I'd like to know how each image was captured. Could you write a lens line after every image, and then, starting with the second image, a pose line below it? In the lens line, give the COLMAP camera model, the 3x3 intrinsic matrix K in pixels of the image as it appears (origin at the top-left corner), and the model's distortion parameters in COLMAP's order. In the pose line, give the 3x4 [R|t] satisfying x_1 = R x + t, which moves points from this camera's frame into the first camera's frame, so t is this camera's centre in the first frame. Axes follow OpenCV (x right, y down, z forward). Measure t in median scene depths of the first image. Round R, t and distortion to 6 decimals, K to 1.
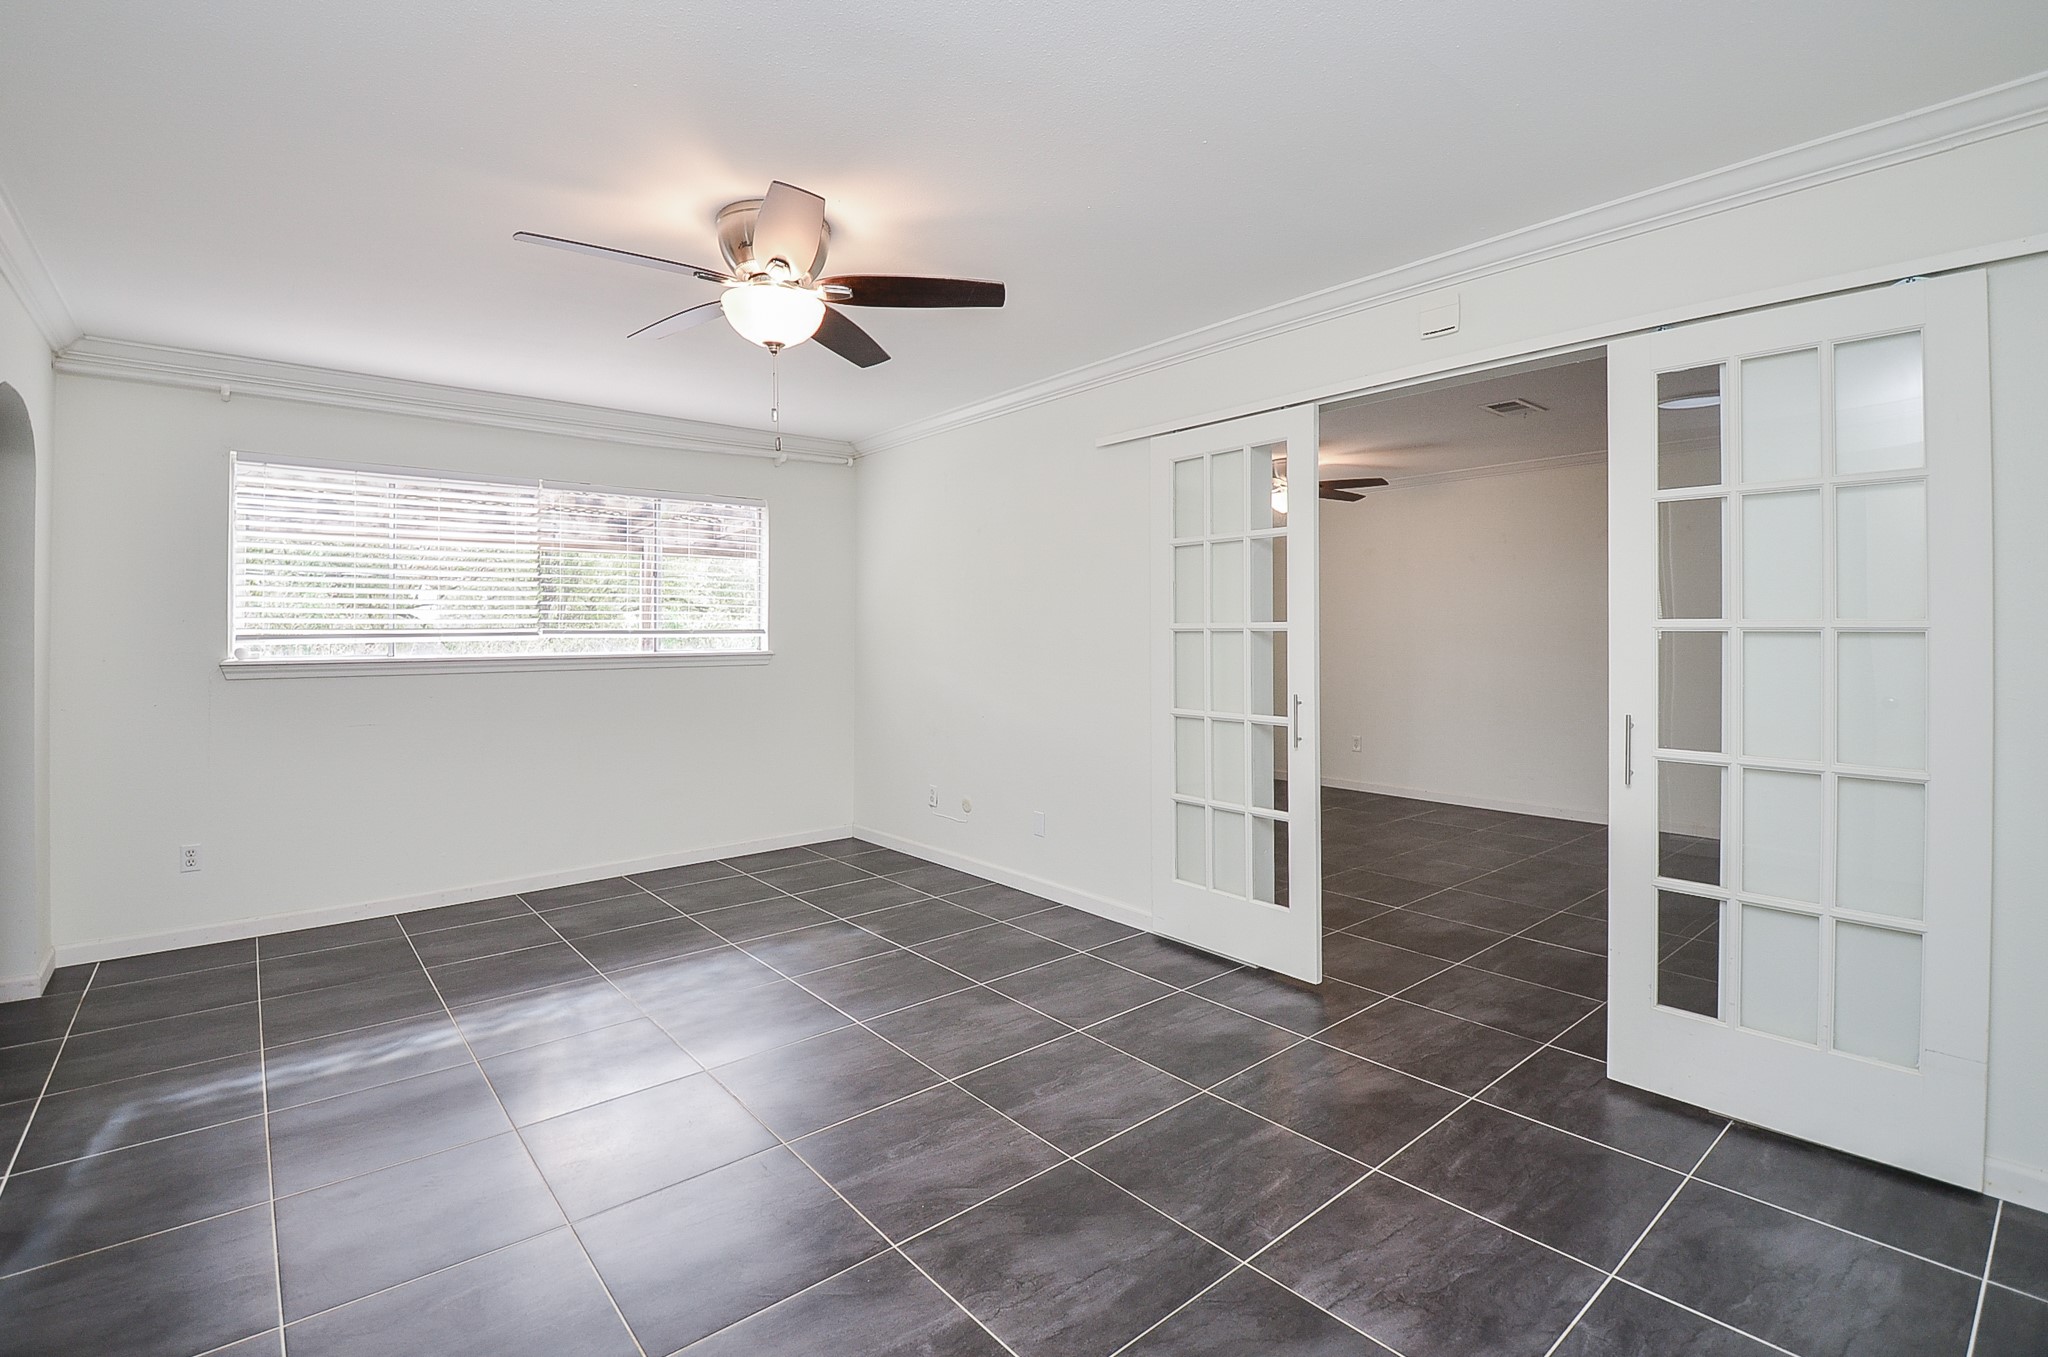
lens RADIAL K [[935.2, 0, 1000.5], [0, 935.2, 636.4], [0, 0, 1]] dist [0.021105, -0.020184]
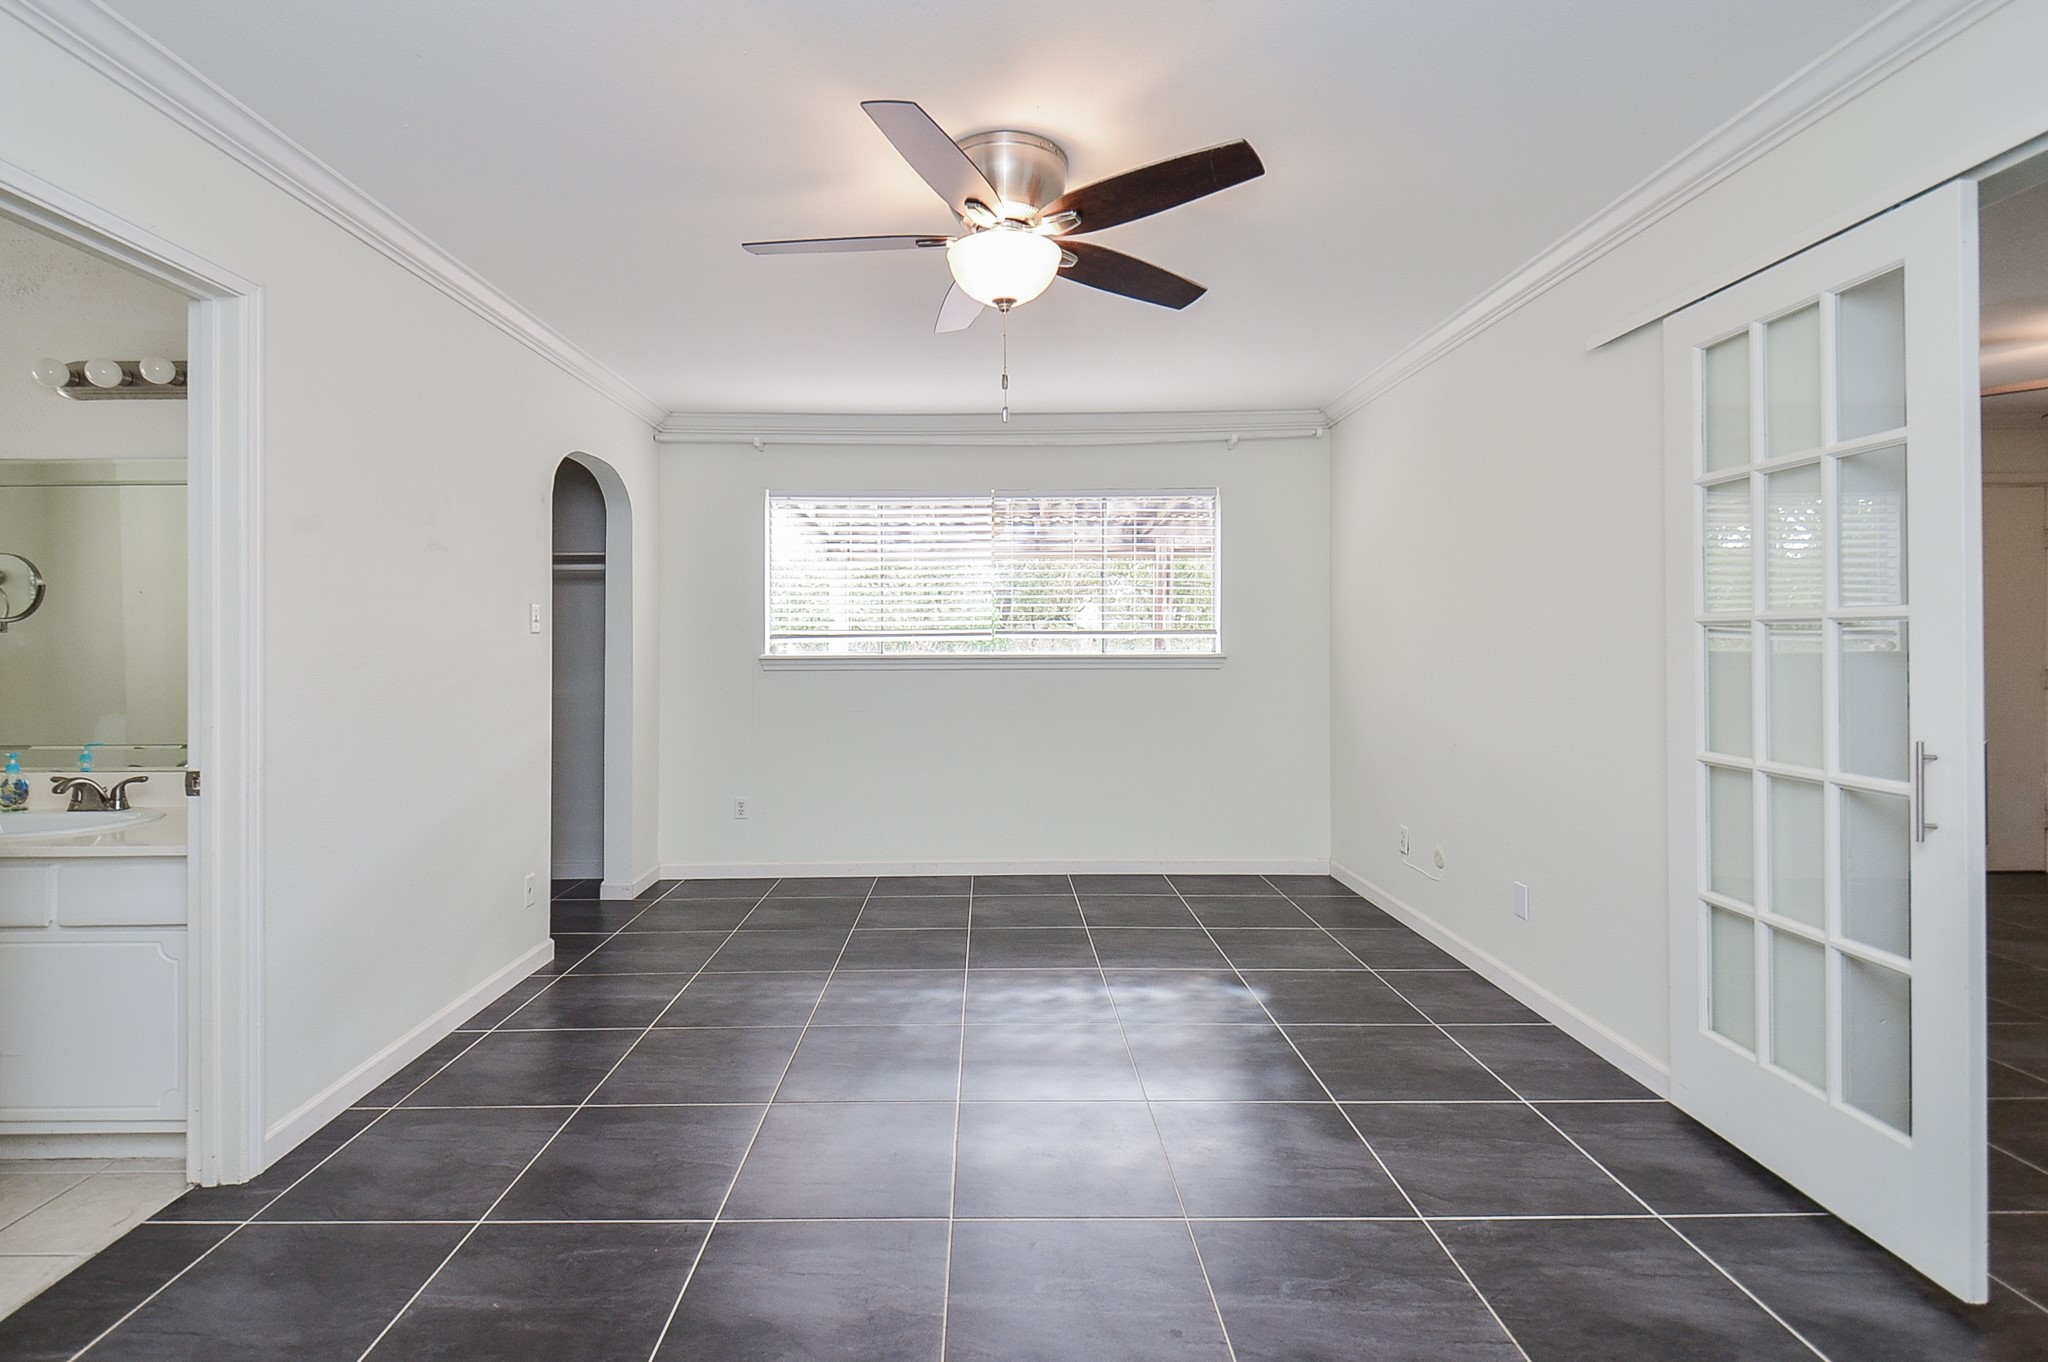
lens RADIAL K [[935.2, 0, 1000.5], [0, 935.2, 638.9], [0, 0, 1]] dist [0.021105, -0.020184]
pose [[0.766062, 0.001499, -0.642765, 0.232919], [-0.002229, 0.999997, -0.000324, 0.004041], [0.642763, 0.001681, 0.766064, 0.236278]]
